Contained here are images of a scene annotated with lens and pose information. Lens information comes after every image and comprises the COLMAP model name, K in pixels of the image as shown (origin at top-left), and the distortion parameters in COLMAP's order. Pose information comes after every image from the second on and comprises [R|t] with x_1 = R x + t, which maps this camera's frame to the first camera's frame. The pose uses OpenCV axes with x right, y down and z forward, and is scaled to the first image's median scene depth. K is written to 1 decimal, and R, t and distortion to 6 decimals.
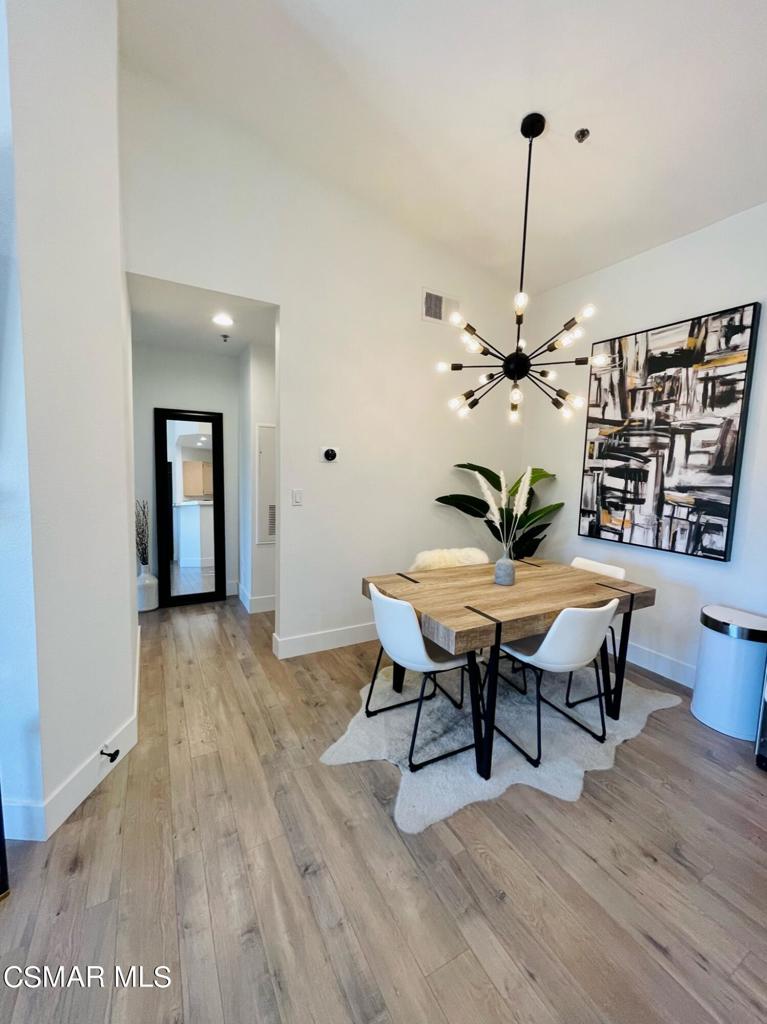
lens RADIAL K [[415.5, 0, 382.6], [0, 415.5, 506.1], [0, 0, 1]] dist [-0.003618, 0.000462]
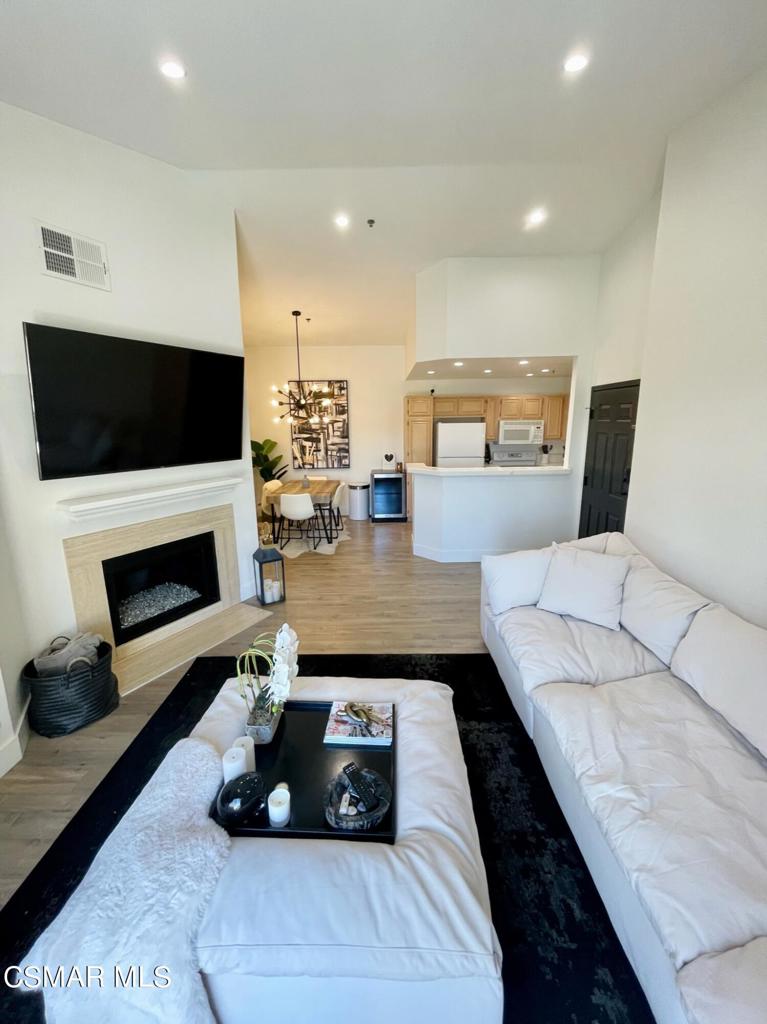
lens RADIAL K [[415.5, 0, 382.6], [0, 415.5, 506.1], [0, 0, 1]] dist [-0.003618, 0.000462]
pose [[0.489129, -0.217871, 0.844562, -1.470184], [0.117833, 0.975929, 0.183516, -0.105809], [-0.864215, 0.009754, 0.503028, -0.627784]]
